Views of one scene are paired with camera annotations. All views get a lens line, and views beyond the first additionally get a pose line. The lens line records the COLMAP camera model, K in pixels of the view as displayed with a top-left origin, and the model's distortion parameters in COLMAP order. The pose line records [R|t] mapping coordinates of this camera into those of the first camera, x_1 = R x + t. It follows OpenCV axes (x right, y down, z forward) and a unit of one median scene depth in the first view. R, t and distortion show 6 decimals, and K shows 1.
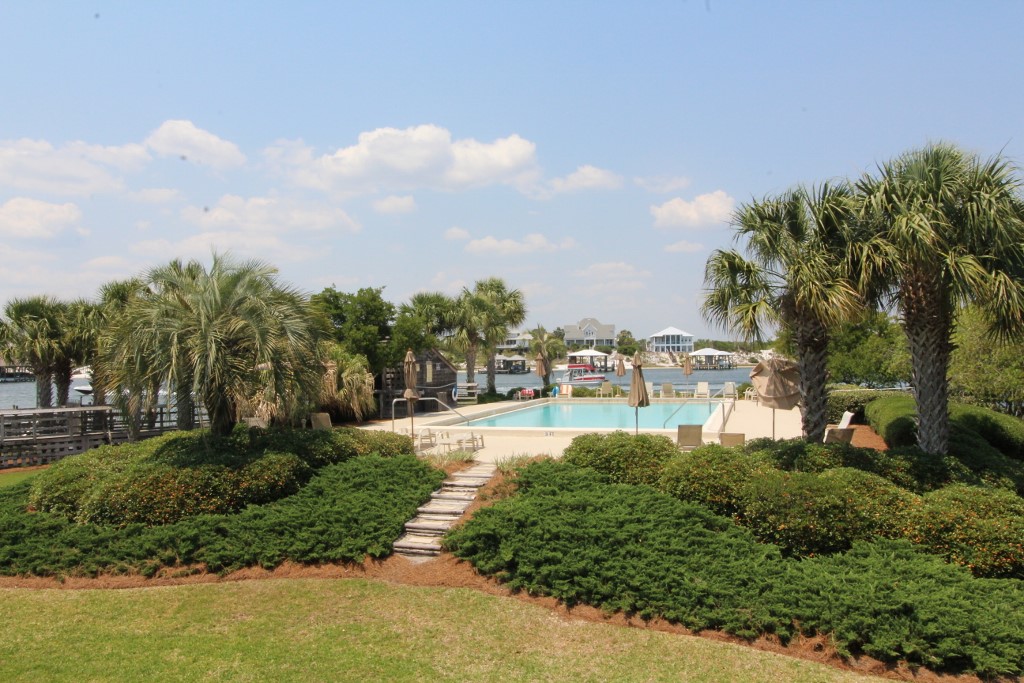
lens RADIAL K [[800.2, 0, 507.7], [0, 800.2, 343.7], [0, 0, 1]] dist [0.011272, -0.004028]
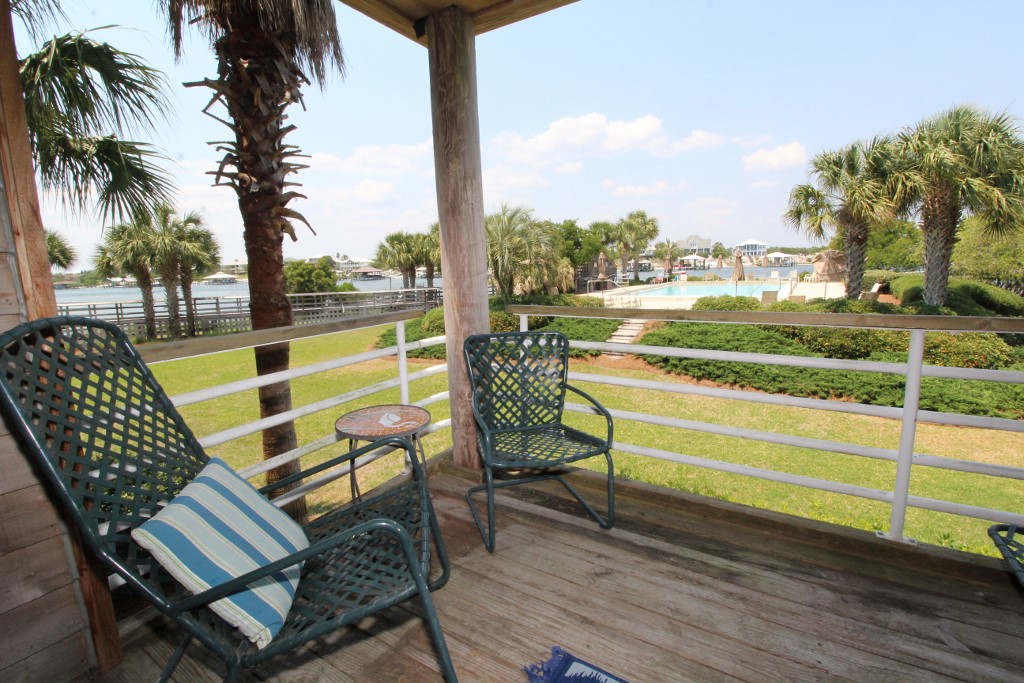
lens RADIAL K [[473.8, 0, 505.8], [0, 473.8, 342.8], [0, 0, 1]] dist [0.003195, -0.015356]
pose [[0.964474, 0.023062, -0.263170, -0.053292], [0.025075, 0.983693, 0.178098, 0.016751], [0.262985, -0.178370, 0.948168, -0.141798]]
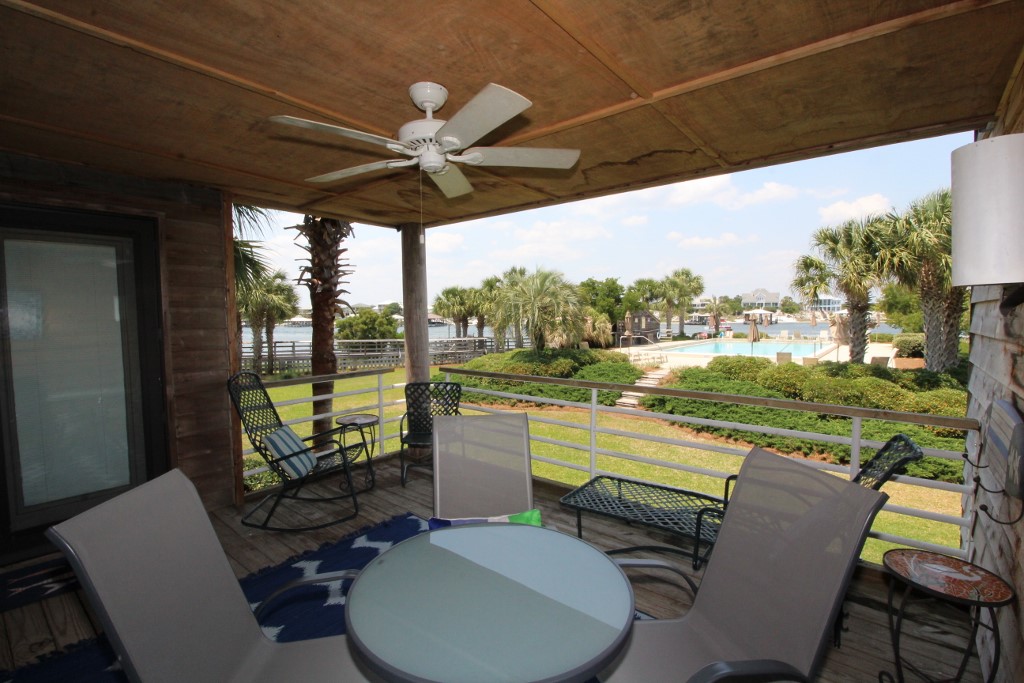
lens RADIAL K [[475.4, 0, 507.4], [0, 475.4, 341.2], [0, 0, 1]] dist [0.001837, -0.013988]
pose [[0.924267, 0.022948, -0.381056, 0.062405], [0.005073, 0.997365, 0.072367, -0.005640], [0.381713, -0.068819, 0.921715, -0.248737]]
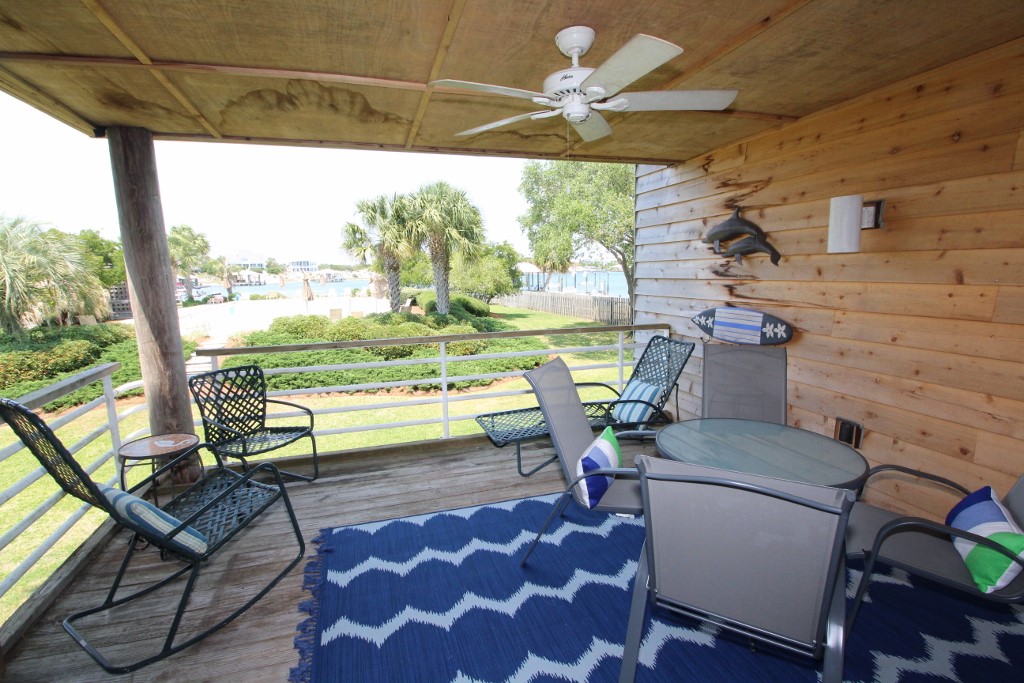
lens RADIAL K [[473.8, 0, 505.8], [0, 473.8, 342.8], [0, 0, 1]] dist [0.003195, -0.015356]
pose [[0.822810, -0.094867, 0.560343, -0.102569], [0.004076, 0.986929, 0.161102, -0.004140], [-0.568302, -0.130273, 0.812442, -0.235168]]
